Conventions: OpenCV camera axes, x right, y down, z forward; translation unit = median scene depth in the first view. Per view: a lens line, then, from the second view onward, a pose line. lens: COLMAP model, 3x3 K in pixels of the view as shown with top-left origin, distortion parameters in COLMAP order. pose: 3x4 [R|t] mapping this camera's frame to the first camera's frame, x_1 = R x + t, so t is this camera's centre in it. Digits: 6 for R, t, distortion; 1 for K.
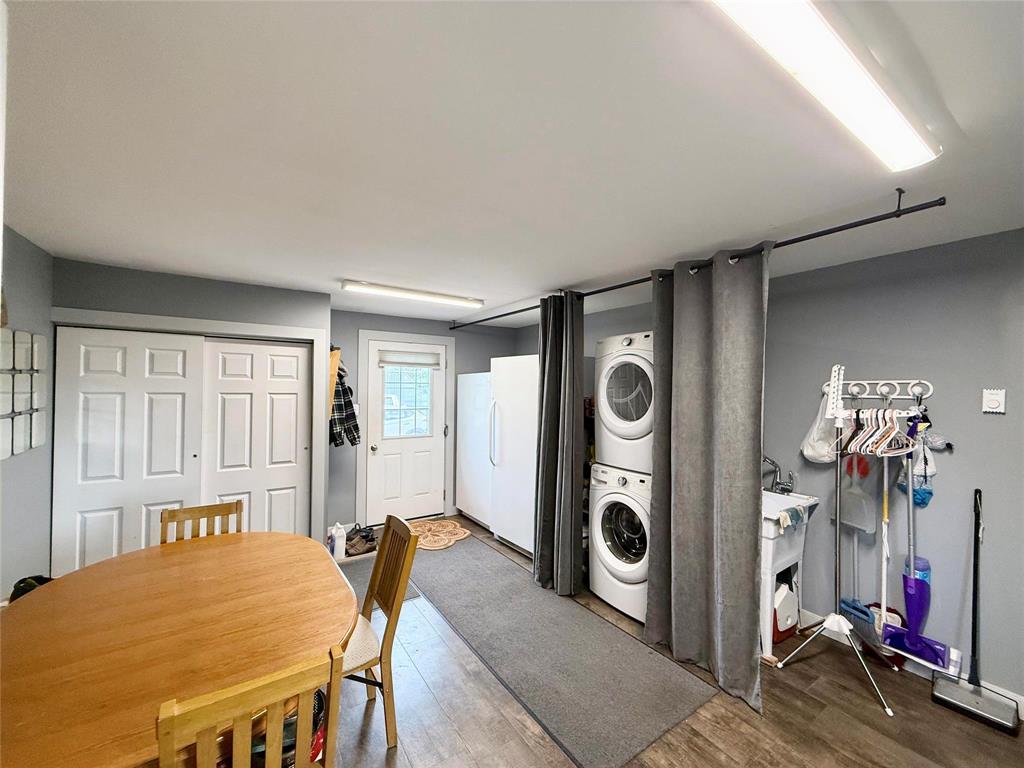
lens RADIAL K [[406.4, 0, 506.3], [0, 406.4, 388.0], [0, 0, 1]] dist [0.000347, -0.000361]
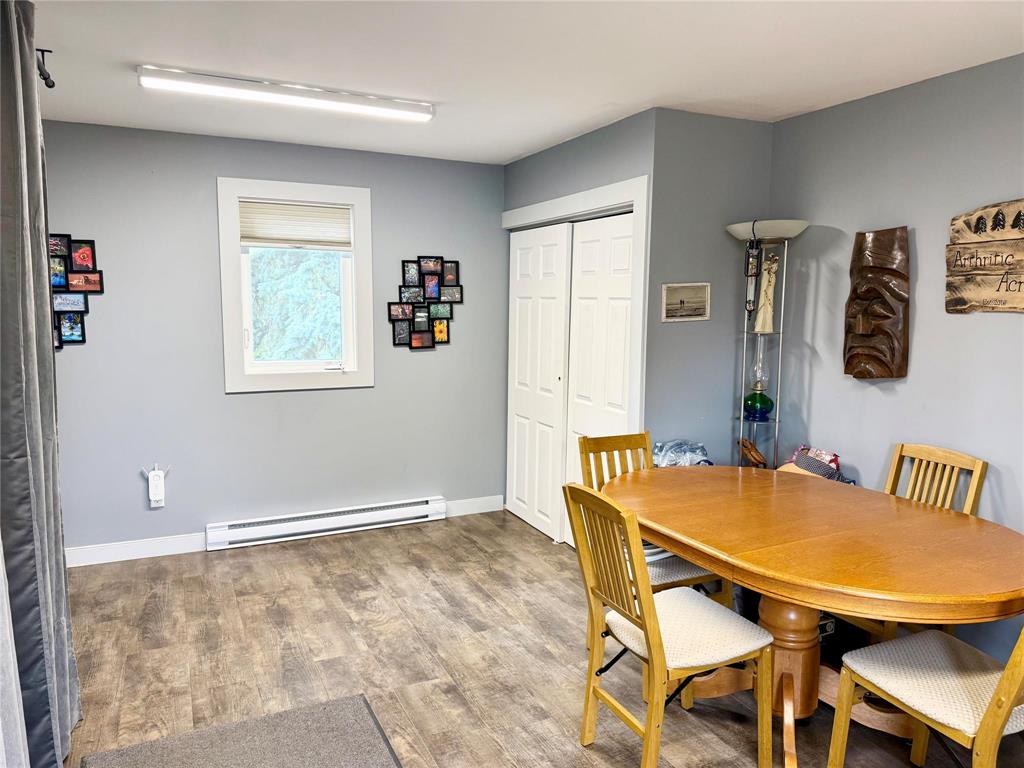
lens RADIAL K [[726.9, 0, 513.4], [0, 726.9, 381.0], [0, 0, 1]] dist [0.031692, -0.020706]
pose [[-0.991203, -0.035837, 0.127409, -0.179218], [-0.019435, 0.991620, 0.127718, 0.012225], [-0.130918, 0.124118, -0.983593, 1.404999]]
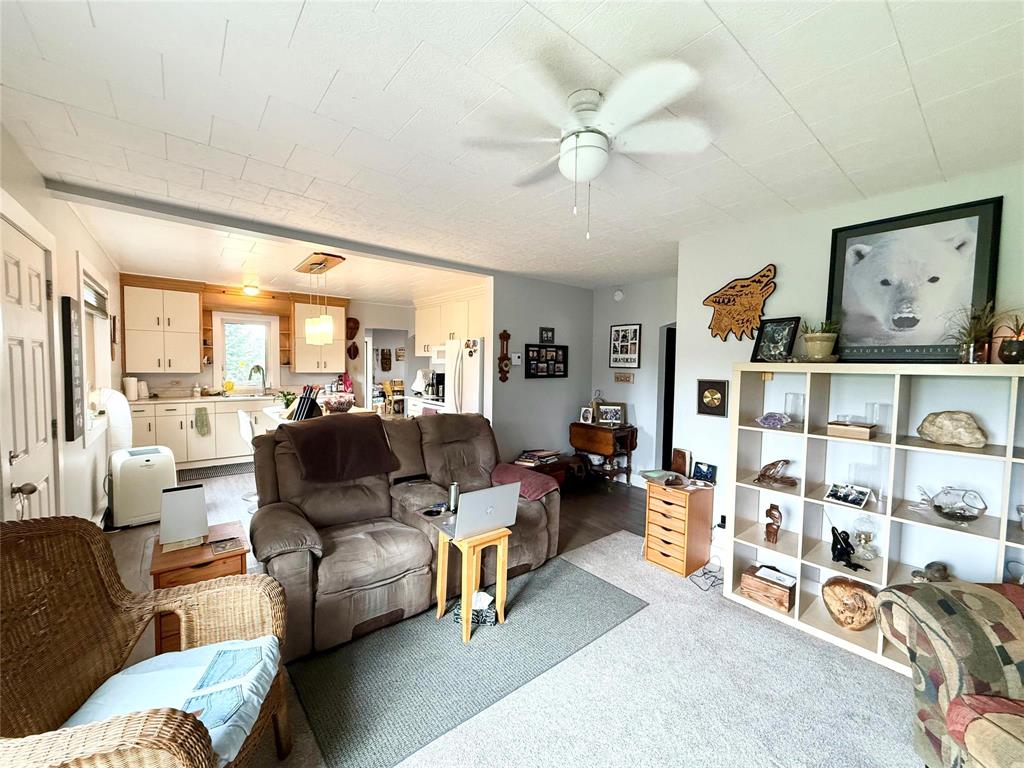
lens RADIAL K [[406.4, 0, 511.2], [0, 406.4, 385.9], [0, 0, 1]] dist [0.000347, -0.000361]
pose [[0.115495, 0.036677, -0.992631, 3.566213], [-0.010836, 0.999305, 0.035662, 0.127612], [0.993249, 0.006637, 0.115812, 1.015320]]
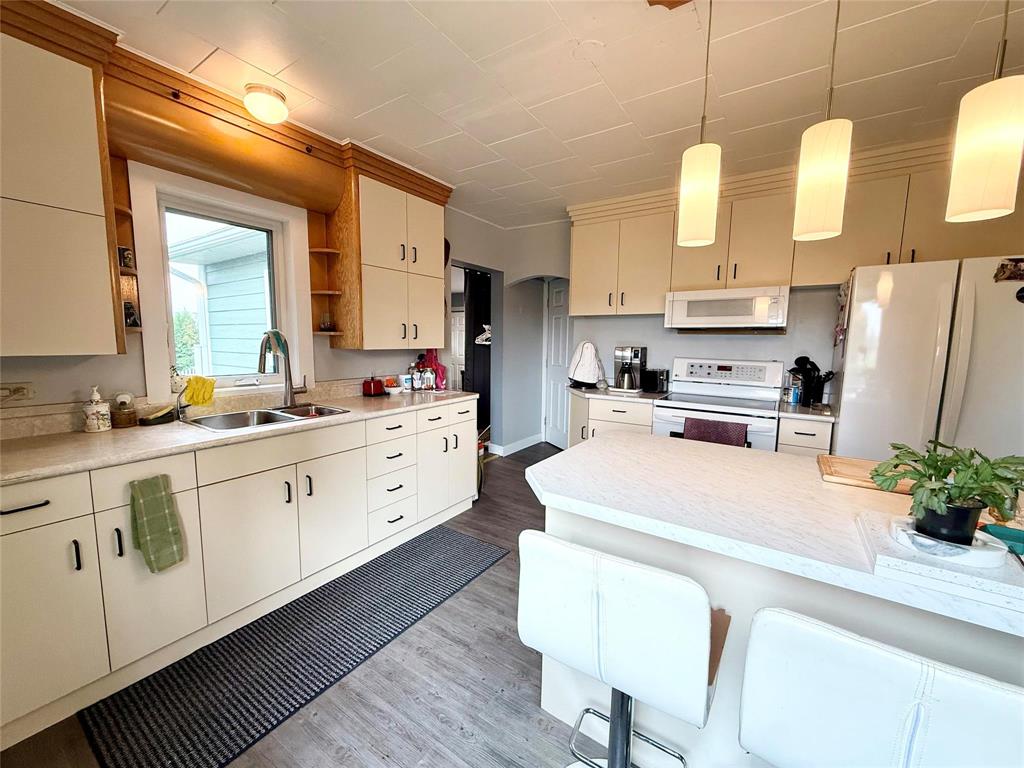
lens RADIAL K [[406.4, 0, 511.7], [0, 406.4, 386.1], [0, 0, 1]] dist [0.000347, -0.000361]
pose [[0.393547, 0.089374, -0.914950, 2.286513], [0.001366, 0.995205, 0.097801, 0.138100], [0.919303, -0.039739, 0.391538, 0.101594]]
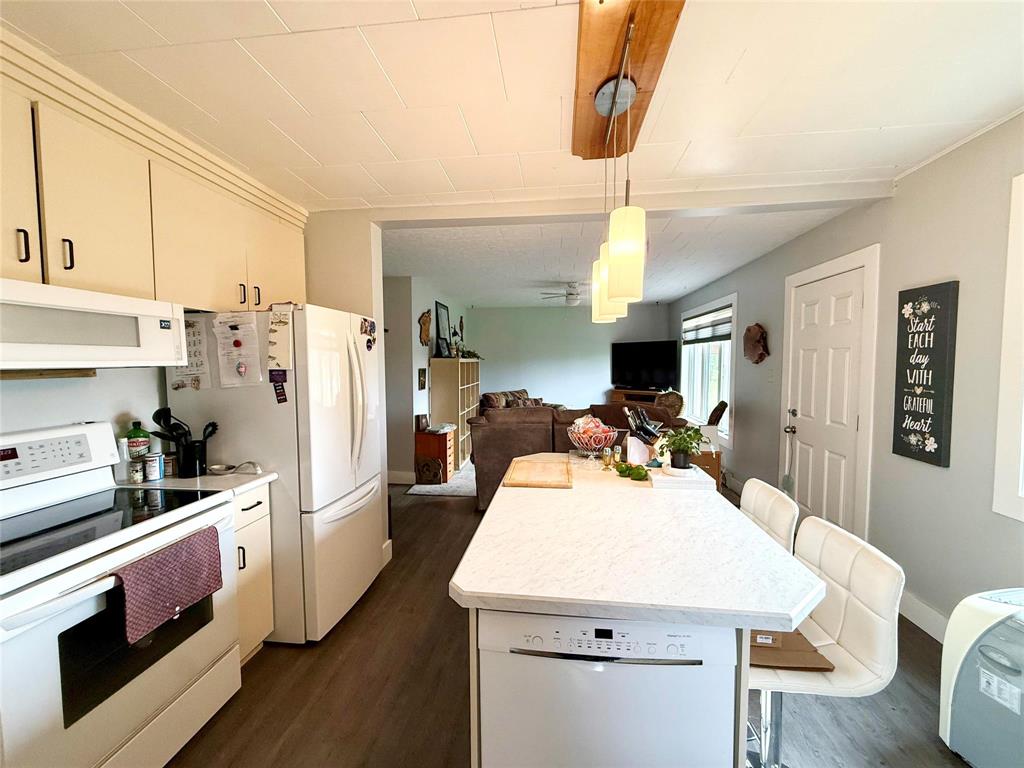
lens RADIAL K [[406.4, 0, 510.9], [0, 406.4, 386.2], [0, 0, 1]] dist [0.000347, -0.000361]
pose [[0.631976, -0.070123, 0.771809, 1.550620], [0.013662, 0.996751, 0.079374, 0.085852], [-0.774867, -0.039618, 0.630881, 0.269175]]
